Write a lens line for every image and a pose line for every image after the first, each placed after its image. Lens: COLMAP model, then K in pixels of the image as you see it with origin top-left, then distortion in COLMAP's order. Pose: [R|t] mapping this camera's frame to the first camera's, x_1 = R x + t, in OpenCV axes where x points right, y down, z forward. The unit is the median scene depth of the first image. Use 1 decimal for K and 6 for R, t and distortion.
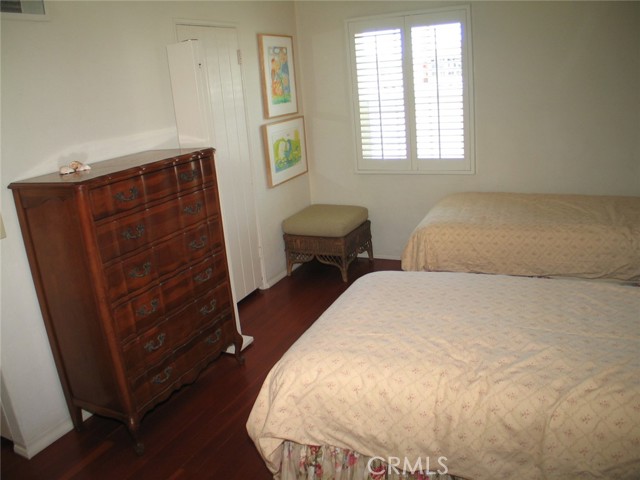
lens RADIAL K [[530.2, 0, 315.8], [0, 530.2, 237.8], [0, 0, 1]] dist [-0.152119, 0.004519]
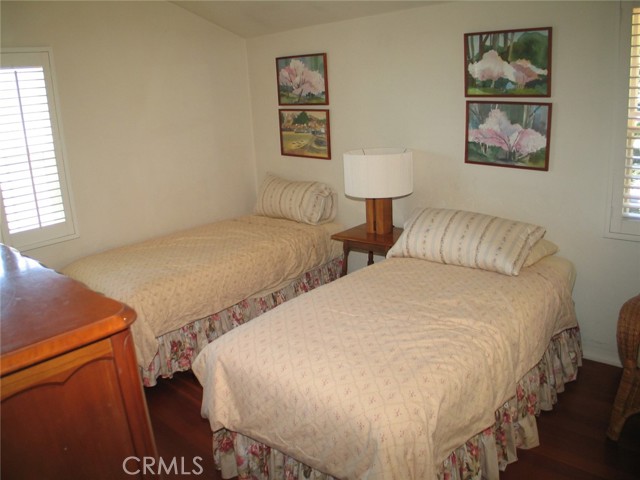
lens RADIAL K [[530.2, 0, 315.8], [0, 530.2, 237.8], [0, 0, 1]] dist [-0.152119, 0.004519]
pose [[0.291094, -0.182365, 0.939153, -0.485881], [0.305801, 0.947900, 0.089279, -0.092745], [-0.906504, 0.261205, 0.331695, 0.428058]]
